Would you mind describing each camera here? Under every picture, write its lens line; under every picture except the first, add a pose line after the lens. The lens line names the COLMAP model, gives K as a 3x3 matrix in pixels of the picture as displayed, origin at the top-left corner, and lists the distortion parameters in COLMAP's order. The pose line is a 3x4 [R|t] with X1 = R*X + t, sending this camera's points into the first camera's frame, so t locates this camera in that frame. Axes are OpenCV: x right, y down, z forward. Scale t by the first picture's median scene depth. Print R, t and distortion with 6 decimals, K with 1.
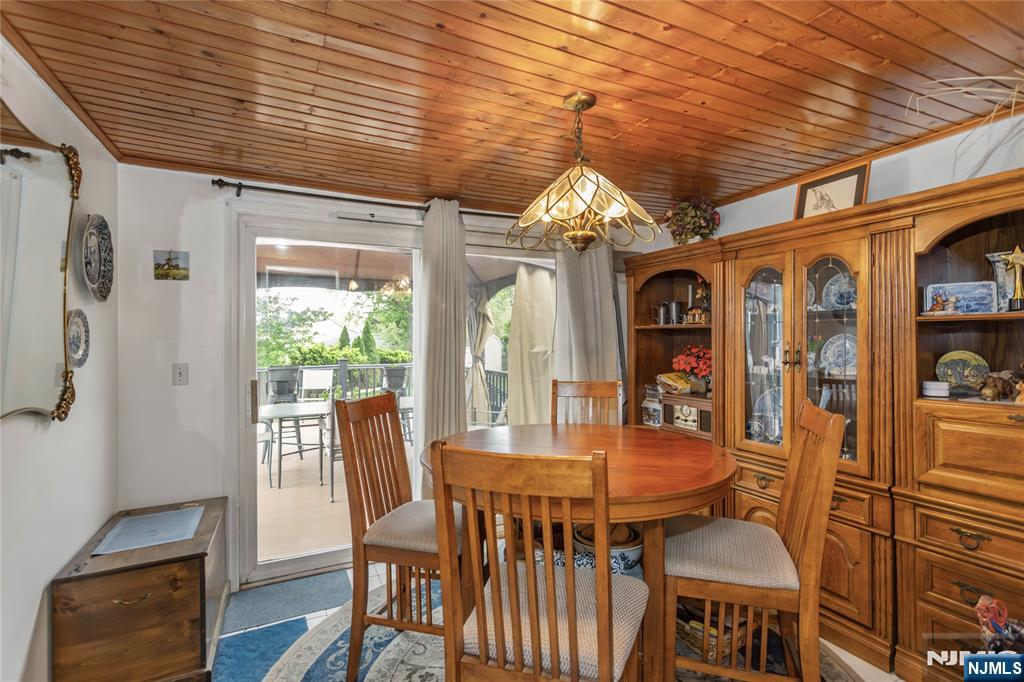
lens RADIAL K [[487.8, 0, 521.7], [0, 487.8, 337.8], [0, 0, 1]] dist [0.017319, 0.000338]
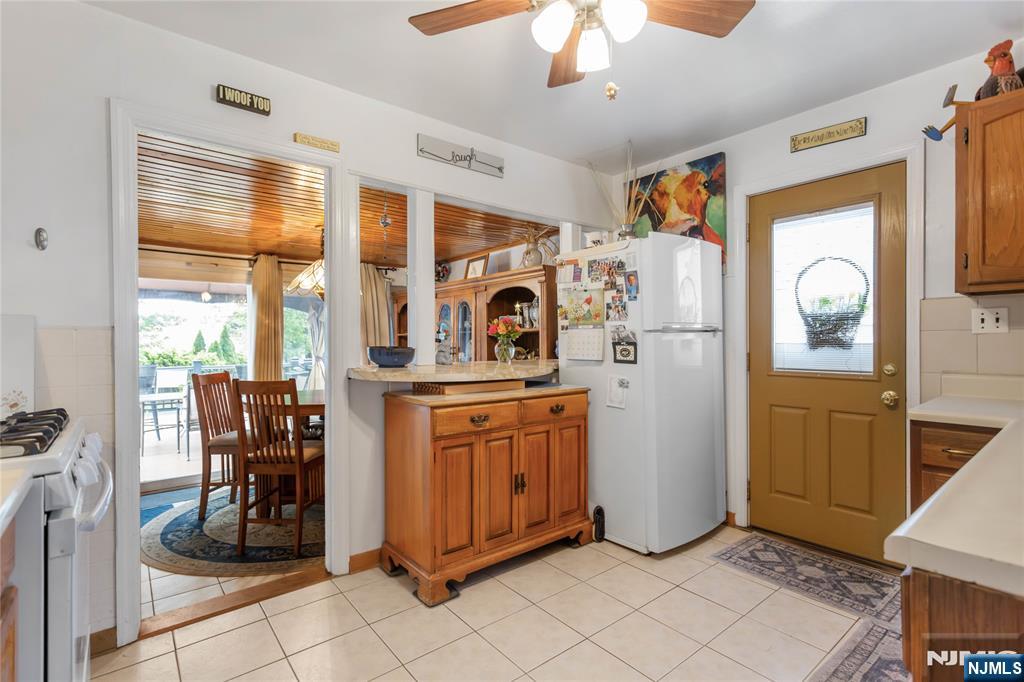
lens RADIAL K [[487.8, 0, 514.2], [0, 487.8, 342.1], [0, 0, 1]] dist [0.017319, 0.000338]
pose [[0.975538, -0.002802, 0.219812, 0.047383], [0.002731, 0.999996, 0.000626, 0.000675], [-0.219813, -0.000011, 0.975542, -0.127583]]
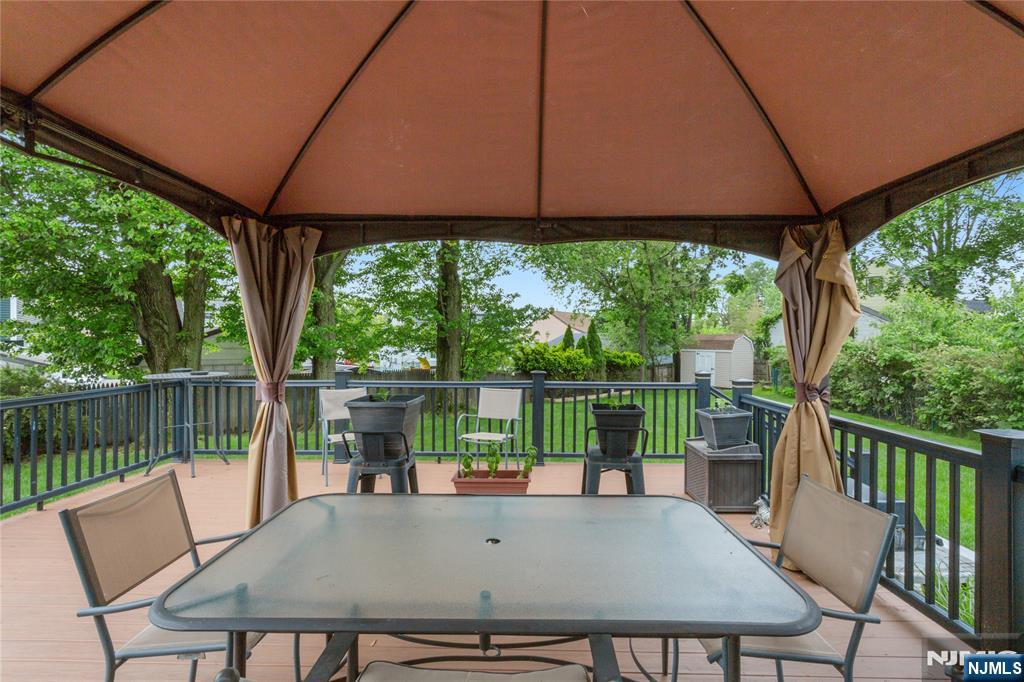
lens RADIAL K [[487.8, 0, 514.9], [0, 487.8, 341.2], [0, 0, 1]] dist [0.017319, 0.000338]
pose [[0.889707, 0.010054, -0.456421, -0.048829], [-0.007131, 0.999942, 0.008126, -0.000613], [0.456476, -0.003975, 0.889727, 0.197342]]
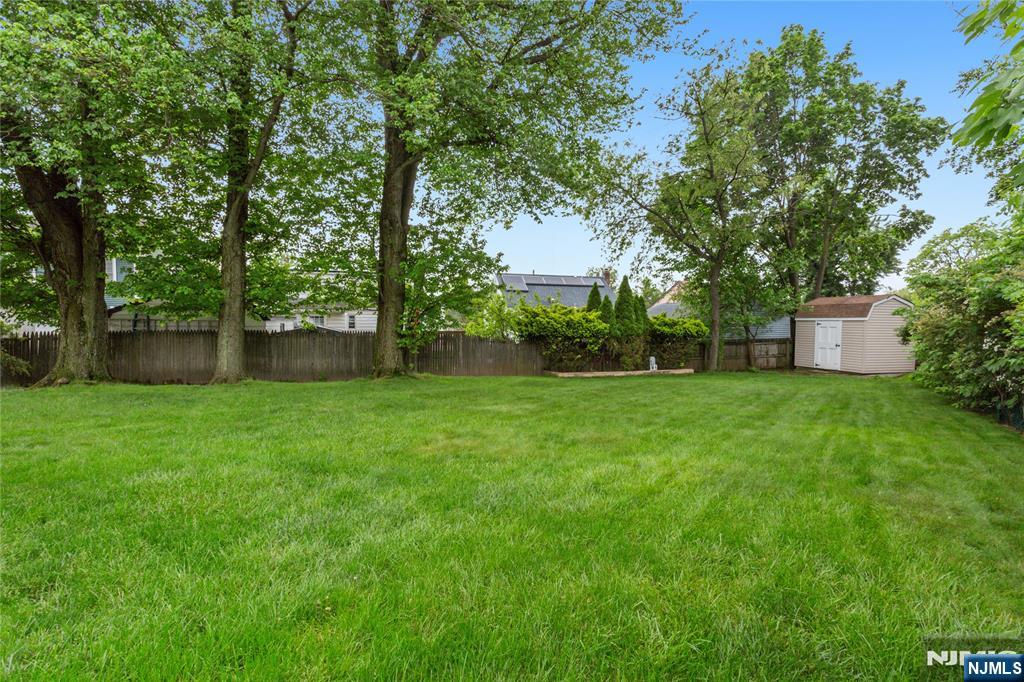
lens RADIAL K [[487.8, 0, 514.4], [0, 487.8, 341.5], [0, 0, 1]] dist [0.017319, 0.000338]
pose [[0.630382, 0.037921, -0.775358, 0.211038], [-0.008654, 0.999087, 0.041827, 0.049719], [0.776237, -0.019657, 0.630135, 0.619761]]
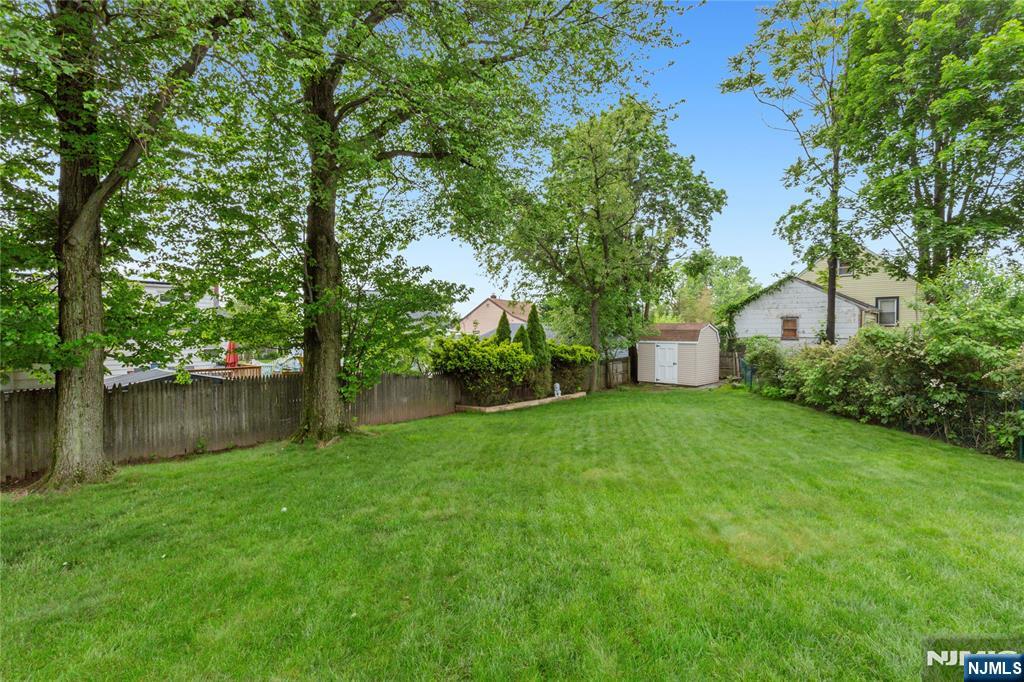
lens RADIAL K [[487.8, 0, 507.8], [0, 487.8, 338.7], [0, 0, 1]] dist [0.017319, 0.000338]
pose [[0.926886, 0.007561, -0.375266, -0.120045], [-0.000122, 0.999803, 0.019843, 0.001618], [0.375342, -0.018347, 0.926705, 0.462996]]
